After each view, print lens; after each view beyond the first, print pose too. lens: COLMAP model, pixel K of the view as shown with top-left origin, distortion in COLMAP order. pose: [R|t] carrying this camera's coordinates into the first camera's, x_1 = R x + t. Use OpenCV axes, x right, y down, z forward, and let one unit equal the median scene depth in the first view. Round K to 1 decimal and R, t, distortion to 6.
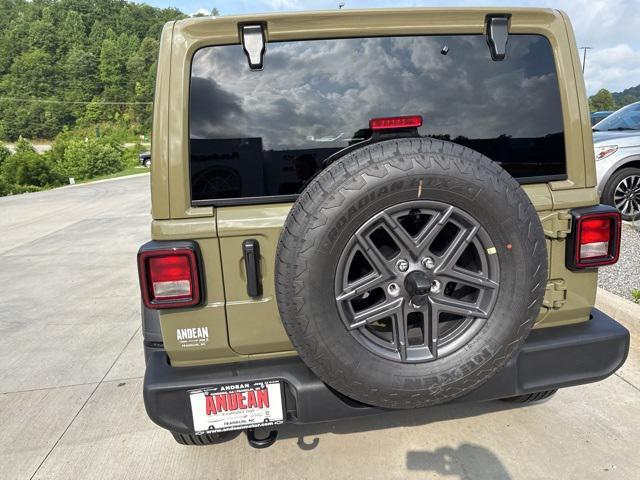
lens RADIAL K [[457.0, 0, 323.0], [0, 457.0, 243.3], [0, 0, 1]] dist [0.025087, -0.024766]
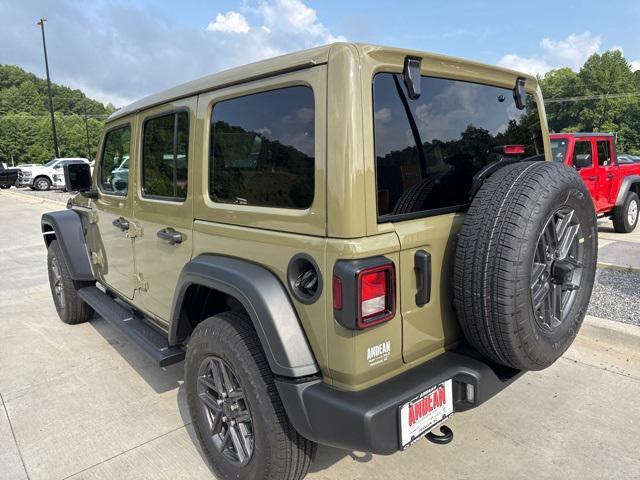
lens RADIAL K [[457.0, 0, 322.8], [0, 457.0, 237.3], [0, 0, 1]] dist [0.025087, -0.024766]
pose [[0.826497, -0.065955, 0.559064, -0.945742], [0.111145, 0.992683, -0.047201, -0.013677], [-0.551860, 0.101149, 0.827780, 0.223800]]
